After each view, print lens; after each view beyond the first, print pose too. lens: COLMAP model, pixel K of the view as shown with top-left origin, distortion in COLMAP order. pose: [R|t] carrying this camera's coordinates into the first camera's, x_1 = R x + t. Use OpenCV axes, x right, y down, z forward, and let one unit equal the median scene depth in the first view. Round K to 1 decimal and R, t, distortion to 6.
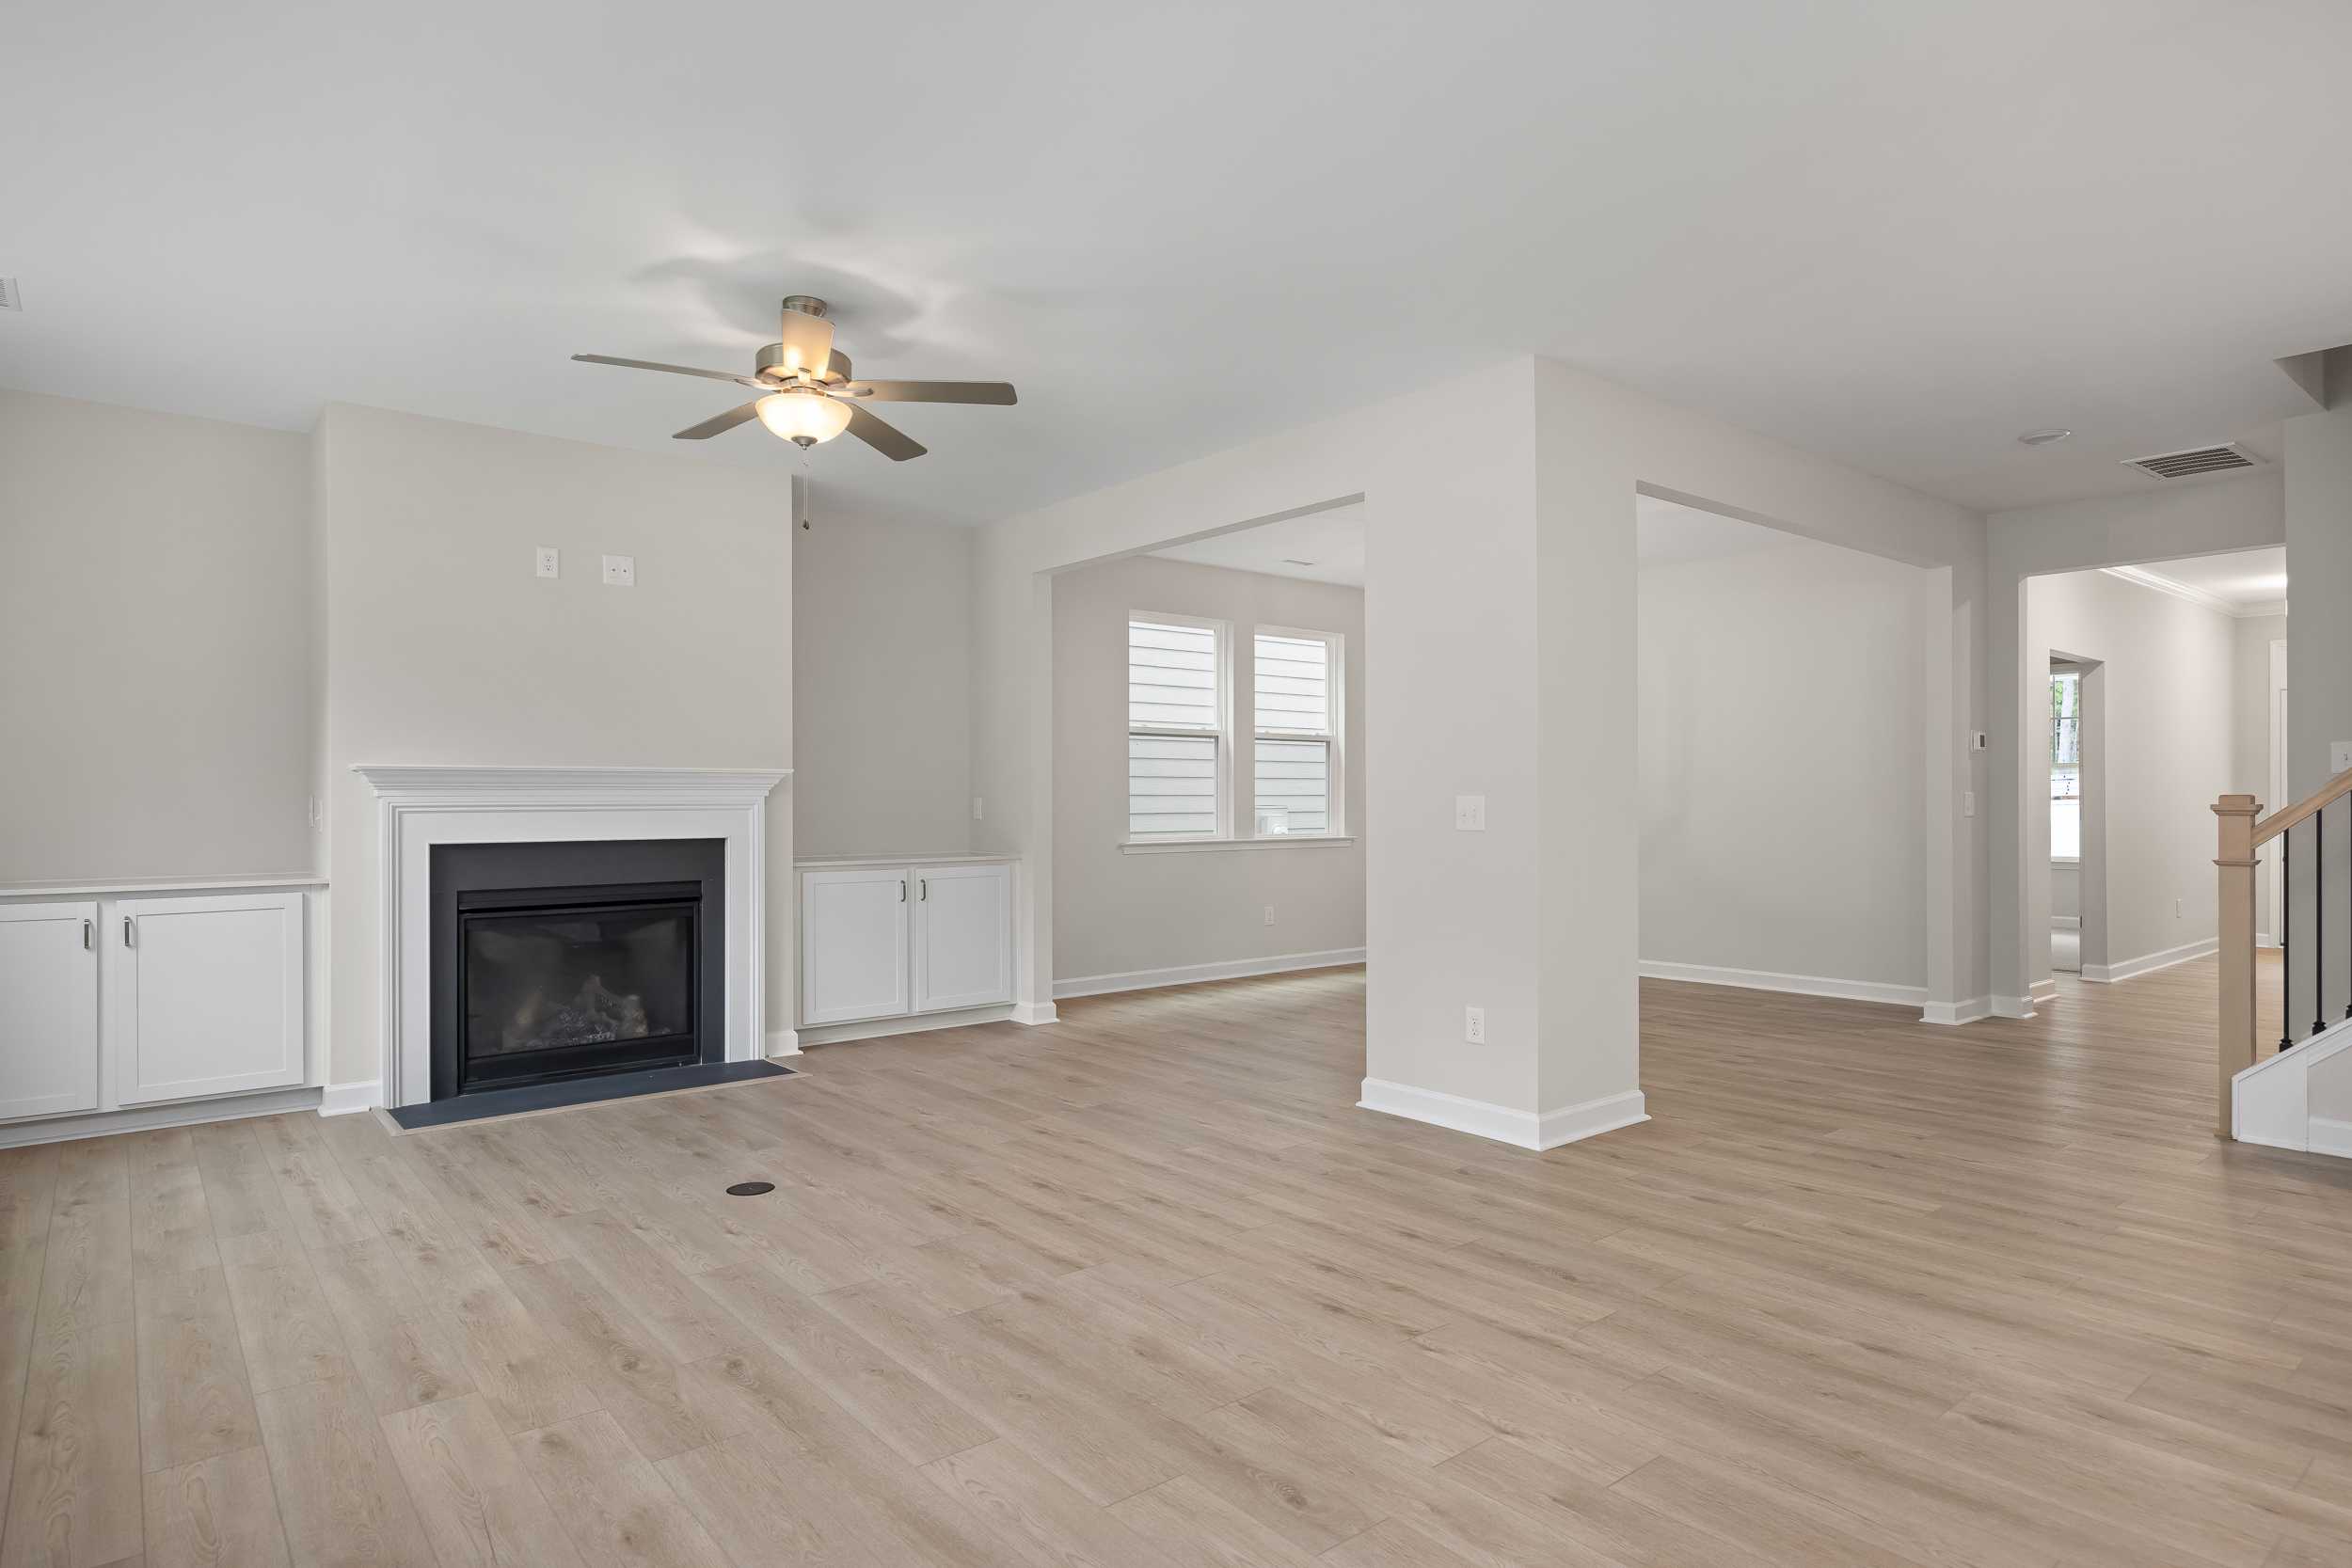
lens RADIAL K [[1307.7, 0, 1193.7], [0, 1307.7, 773.7], [0, 0, 1]] dist [0.000959, -0.000686]
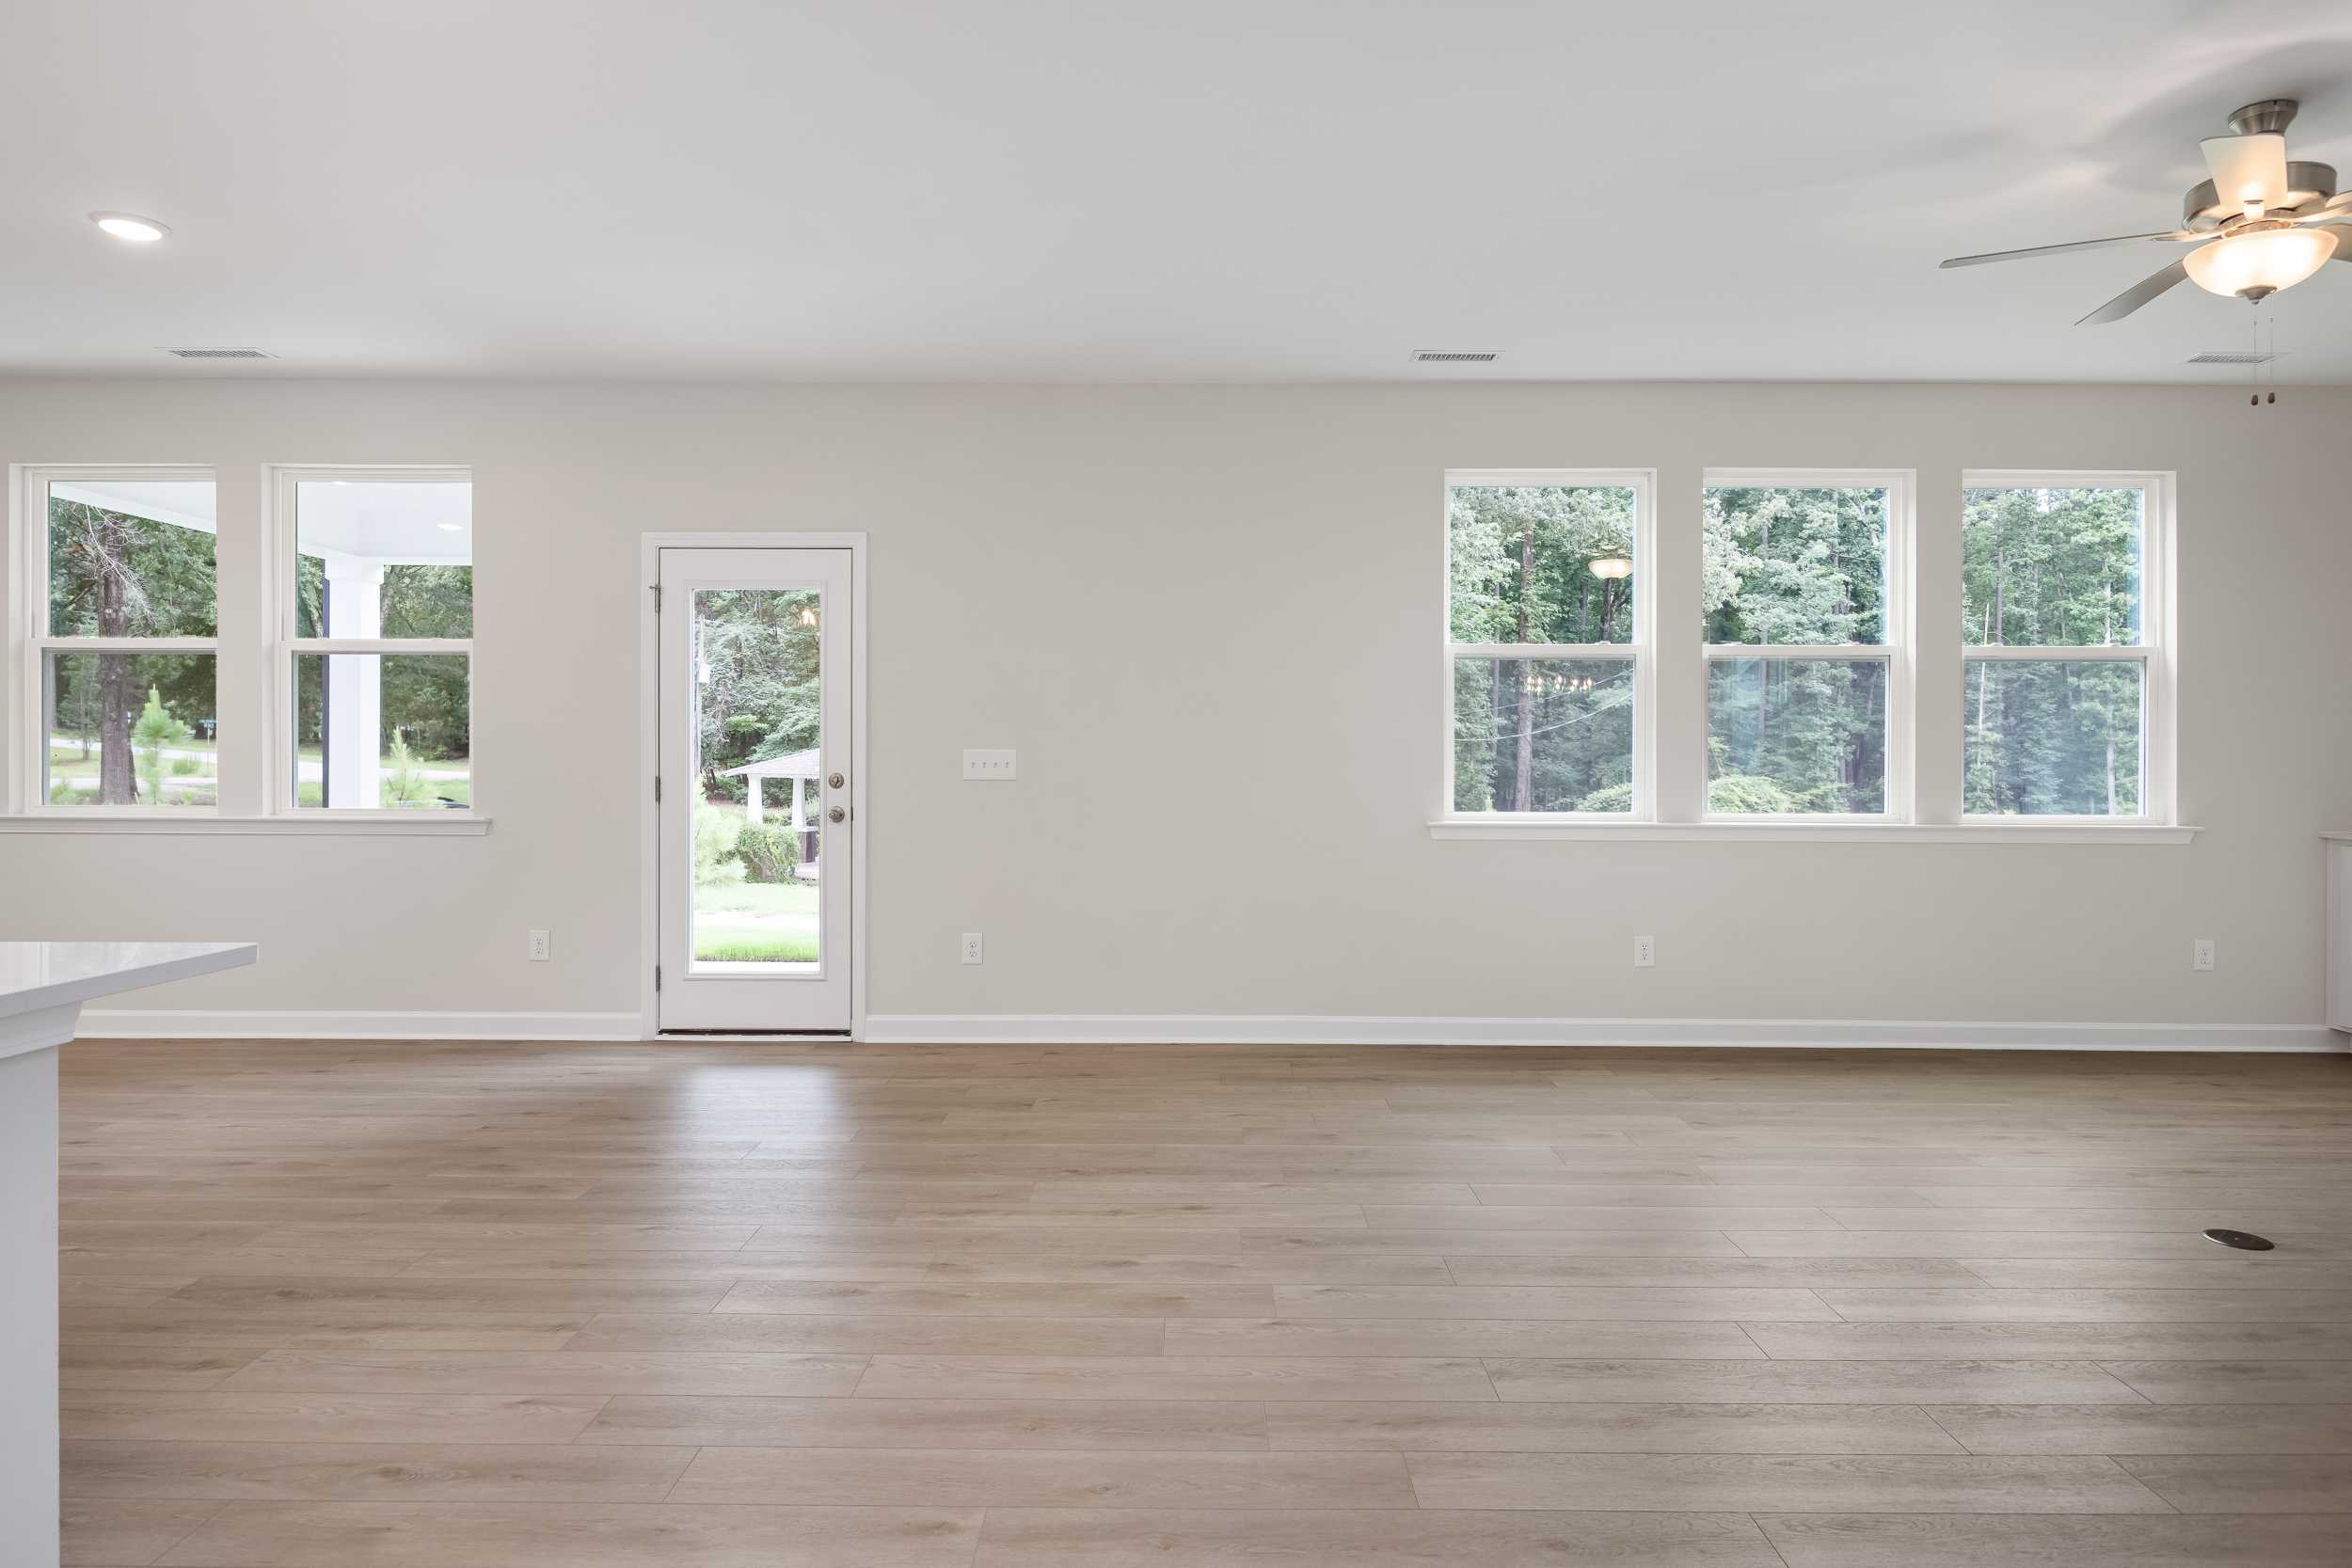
lens RADIAL K [[1307.7, 0, 1193.7], [0, 1307.7, 773.7], [0, 0, 1]] dist [0.000959, -0.000686]
pose [[-0.644396, 0.010325, -0.764622, 0.838488], [0.010956, 0.999931, 0.004269, 0.019744], [0.764614, -0.005626, -0.644464, 1.233236]]
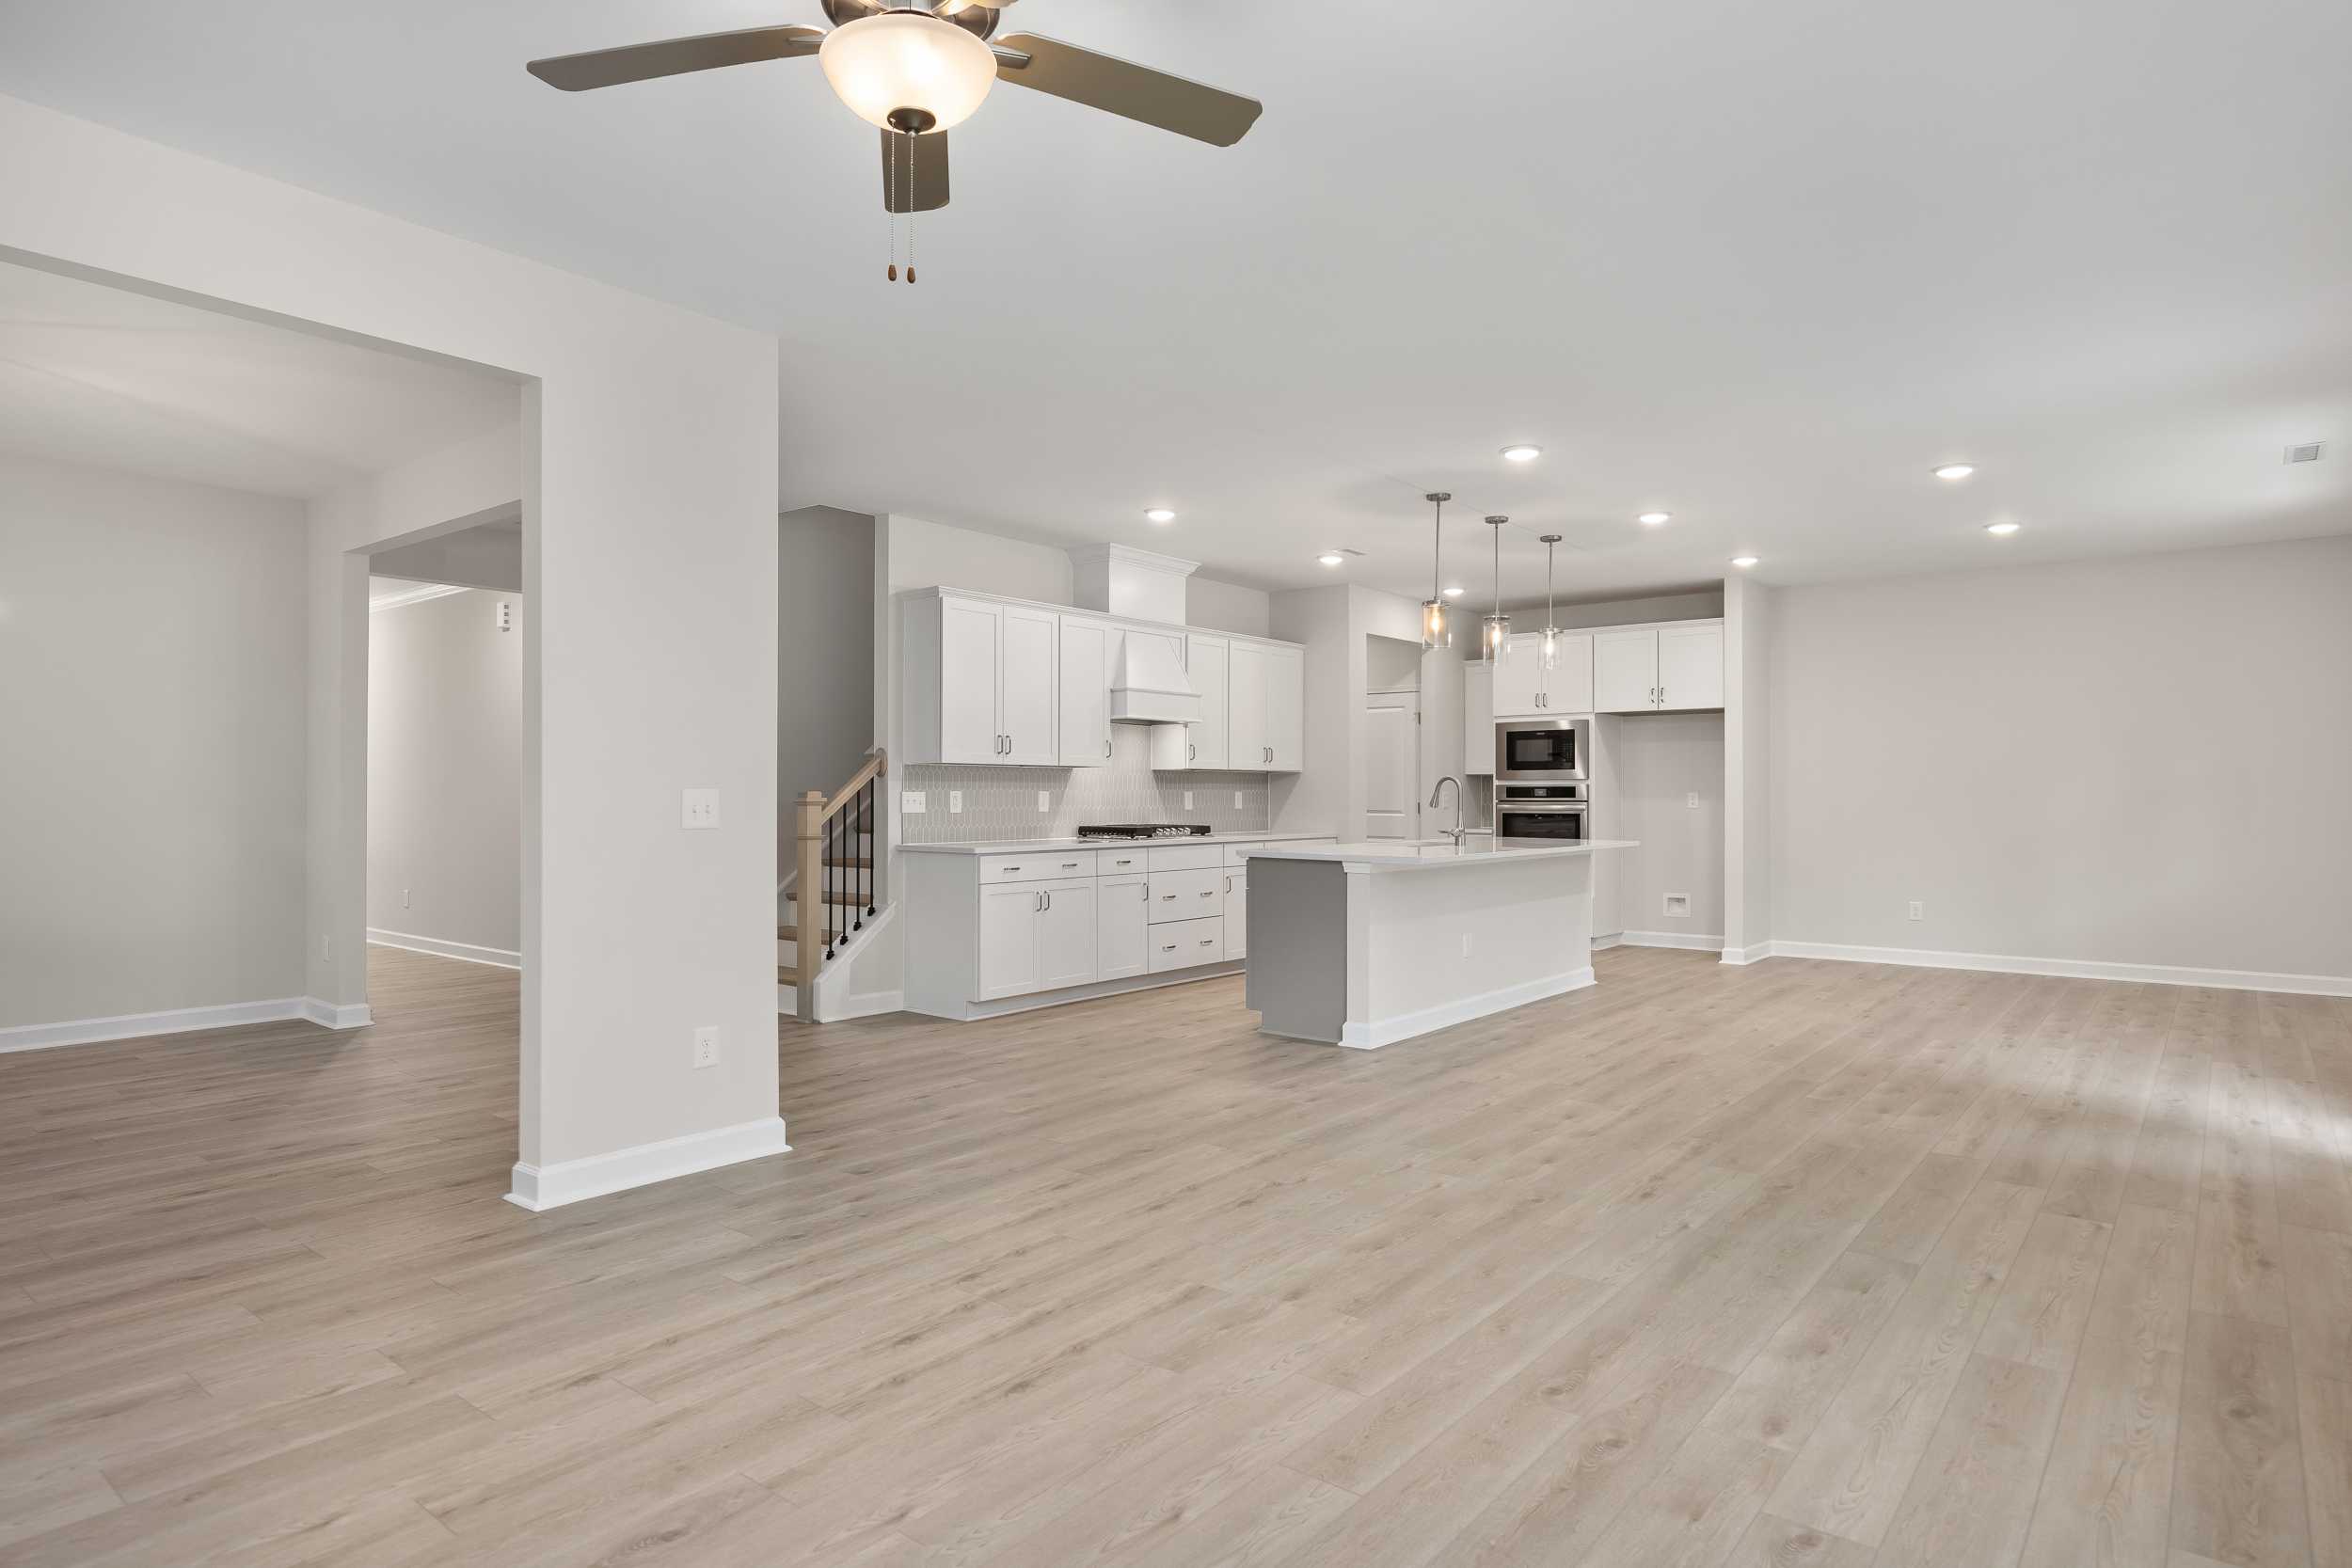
lens RADIAL K [[1307.7, 0, 1193.7], [0, 1307.7, 773.7], [0, 0, 1]] dist [0.000959, -0.000686]
pose [[-0.208267, 0.019170, 0.977884, -1.014552], [-0.020532, 0.999502, -0.023966, 0.029797], [-0.977857, -0.025069, -0.207769, 1.209497]]
